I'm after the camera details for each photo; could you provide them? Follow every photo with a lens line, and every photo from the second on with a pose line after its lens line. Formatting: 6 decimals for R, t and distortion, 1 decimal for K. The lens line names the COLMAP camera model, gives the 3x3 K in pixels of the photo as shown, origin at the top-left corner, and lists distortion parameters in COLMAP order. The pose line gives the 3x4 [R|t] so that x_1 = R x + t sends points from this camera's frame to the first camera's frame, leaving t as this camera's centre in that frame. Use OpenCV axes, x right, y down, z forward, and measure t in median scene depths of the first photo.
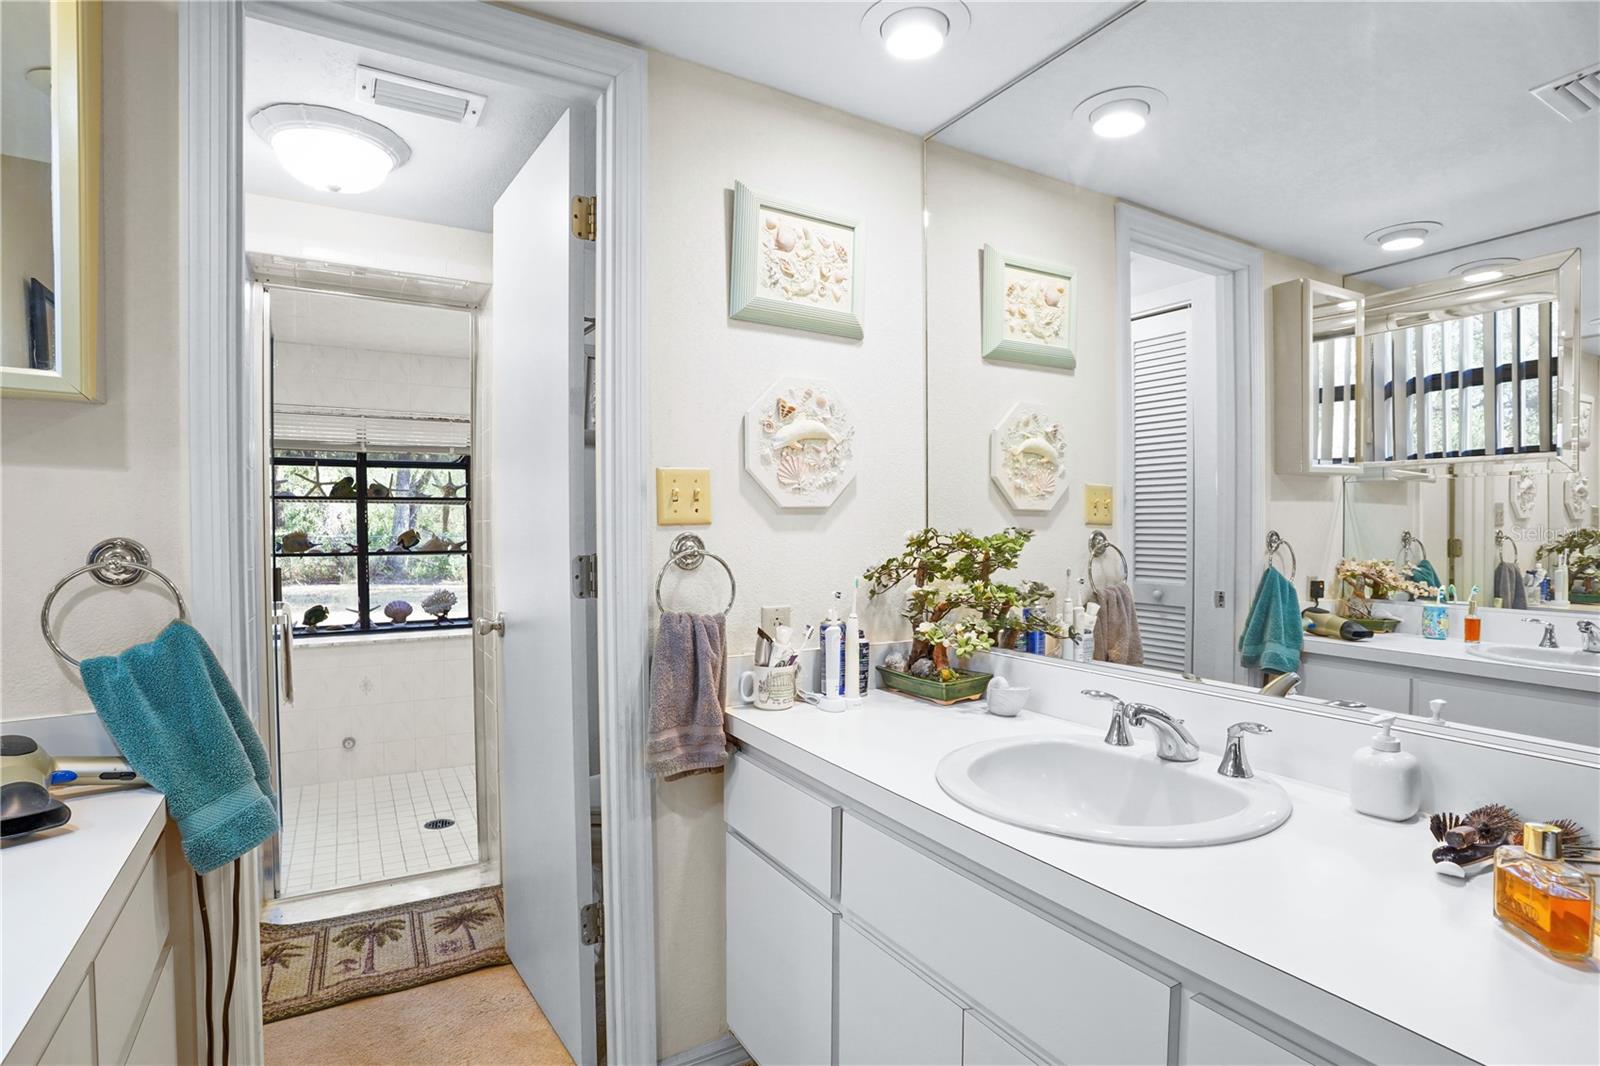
lens RADIAL K [[794.4, 0, 793.5], [0, 794.4, 524.8], [0, 0, 1]] dist [-0.076255, 0.036921]
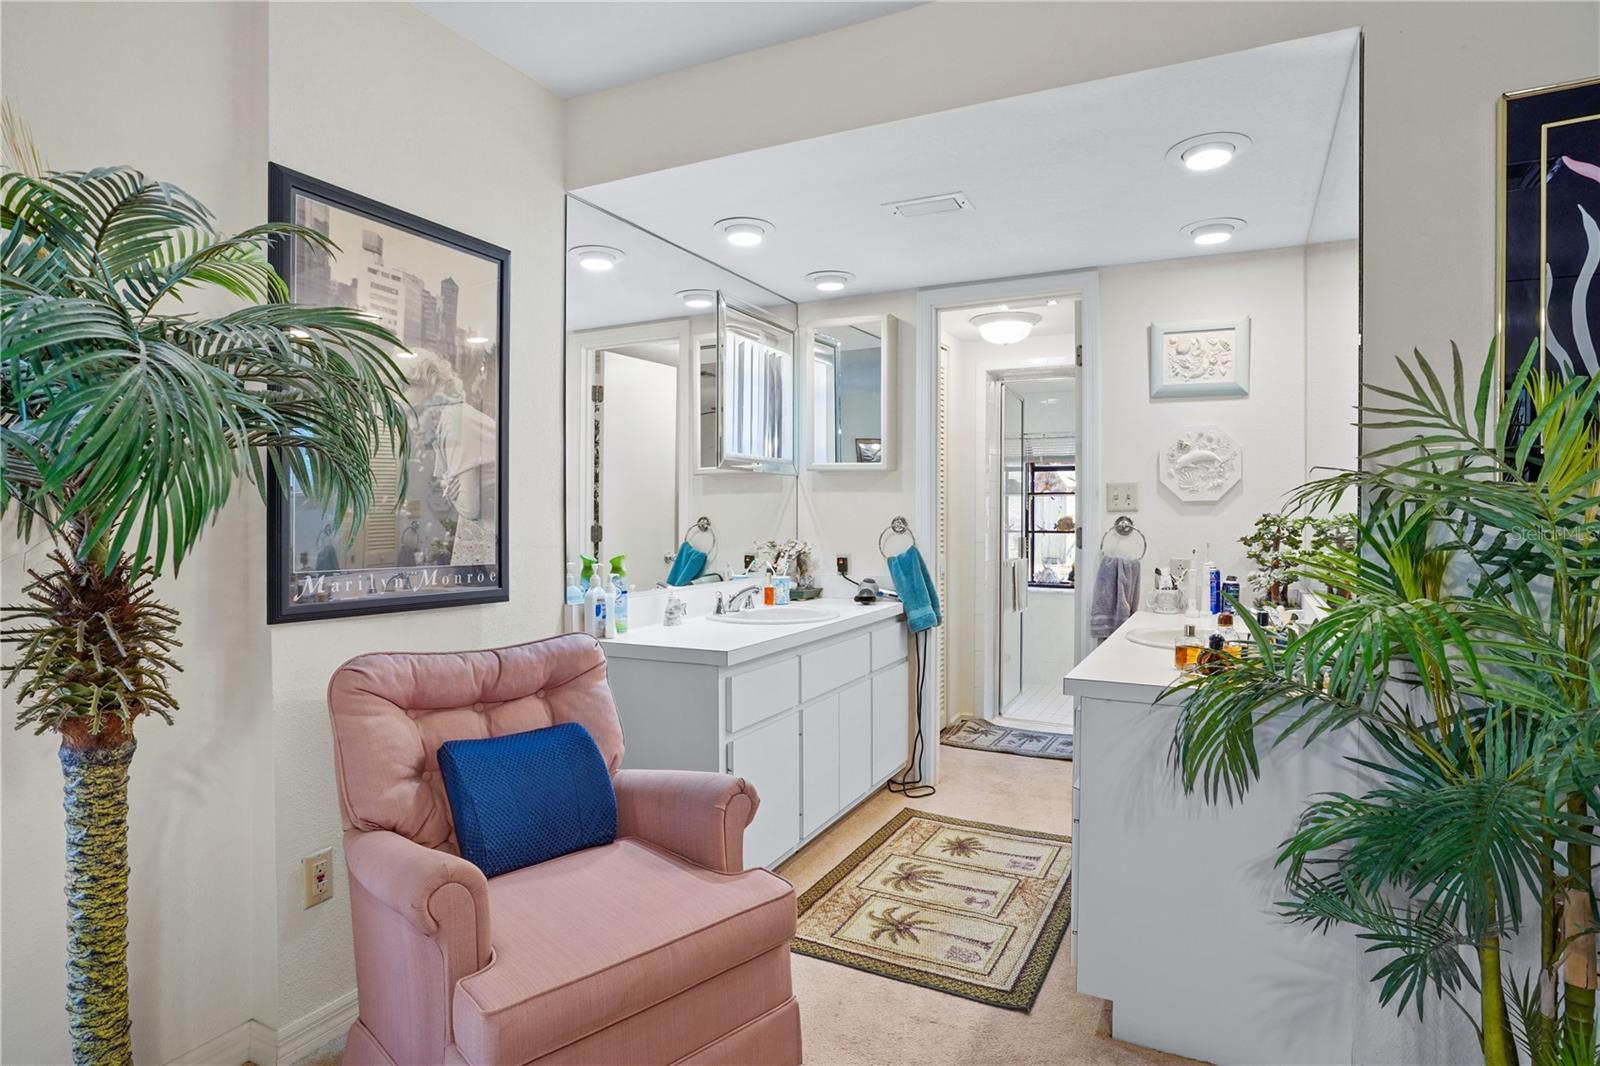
lens RADIAL K [[855.1, 0, 793.7], [0, 855.1, 467.2], [0, 0, 1]] dist [-0.030614, -0.000025]
pose [[0.547150, -0.041778, -0.835992, 1.080244], [-0.000639, 0.998733, -0.050329, -0.003685], [0.837035, 0.028072, 0.546429, -0.738007]]
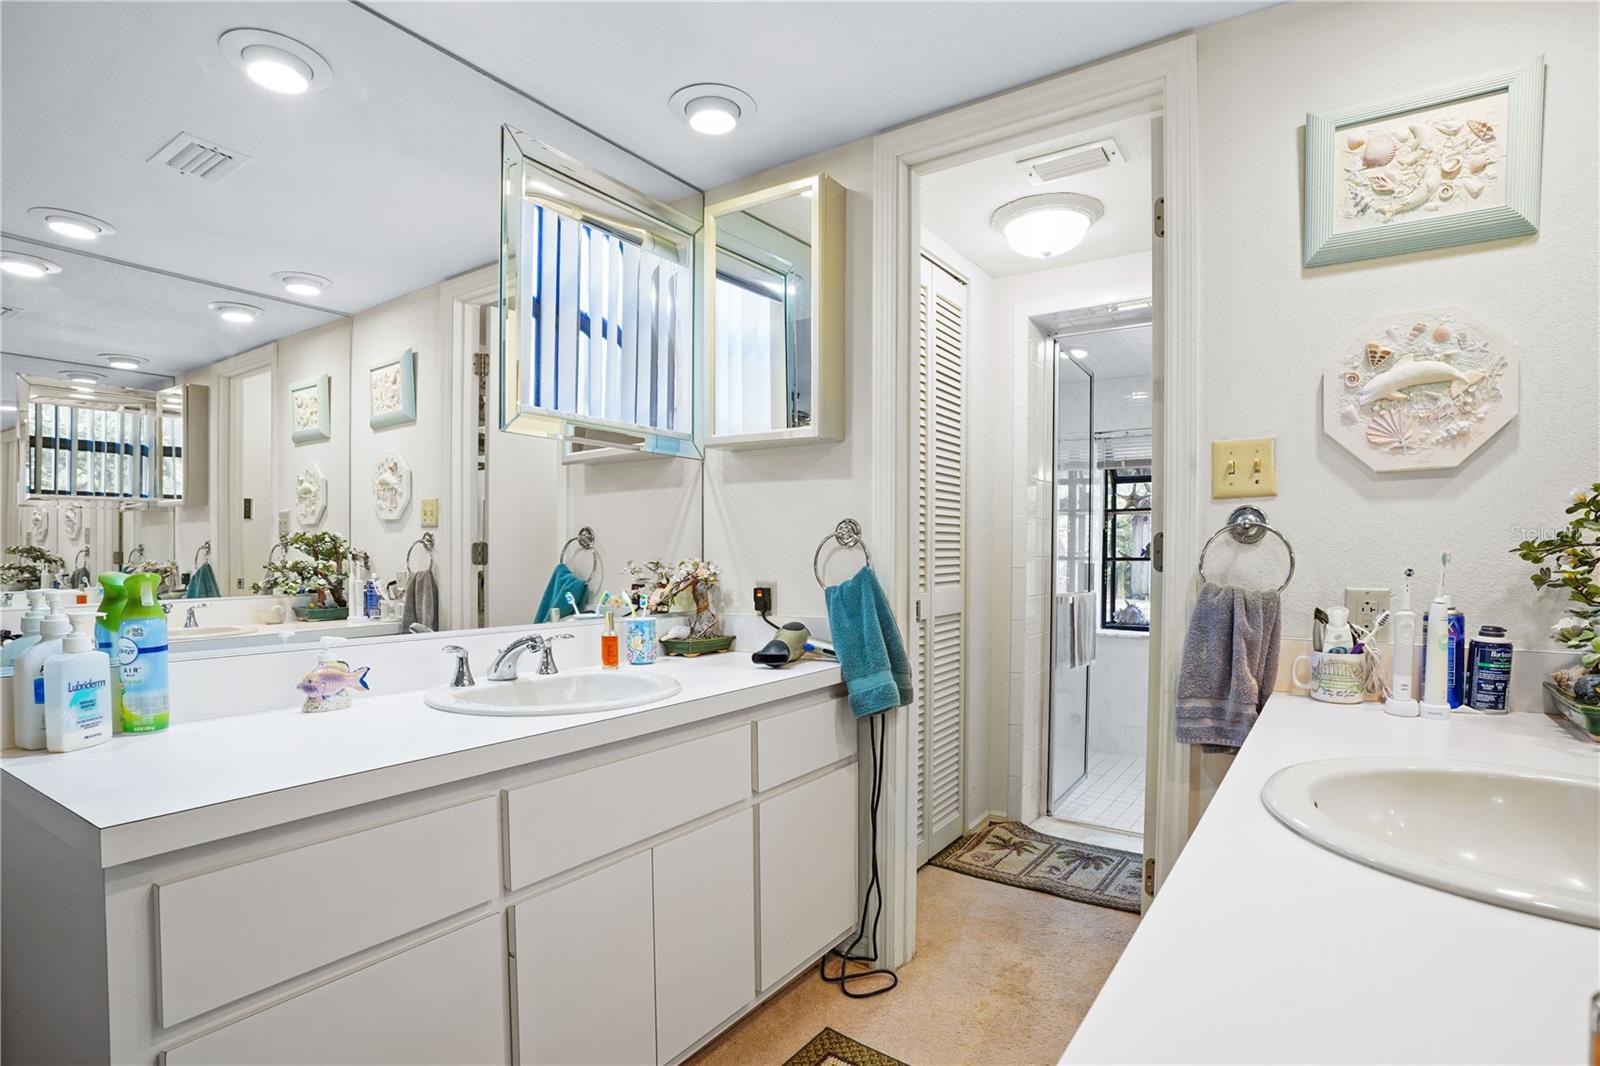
lens RADIAL K [[789.6, 0, 804.2], [0, 789.6, 543.3], [0, 0, 1]] dist [-0.075336, 0.035753]
pose [[0.432651, -0.008169, -0.901525, 0.453518], [0.002536, 0.999966, -0.007843, 0.058452], [0.901558, 0.001107, 0.432657, 0.101336]]
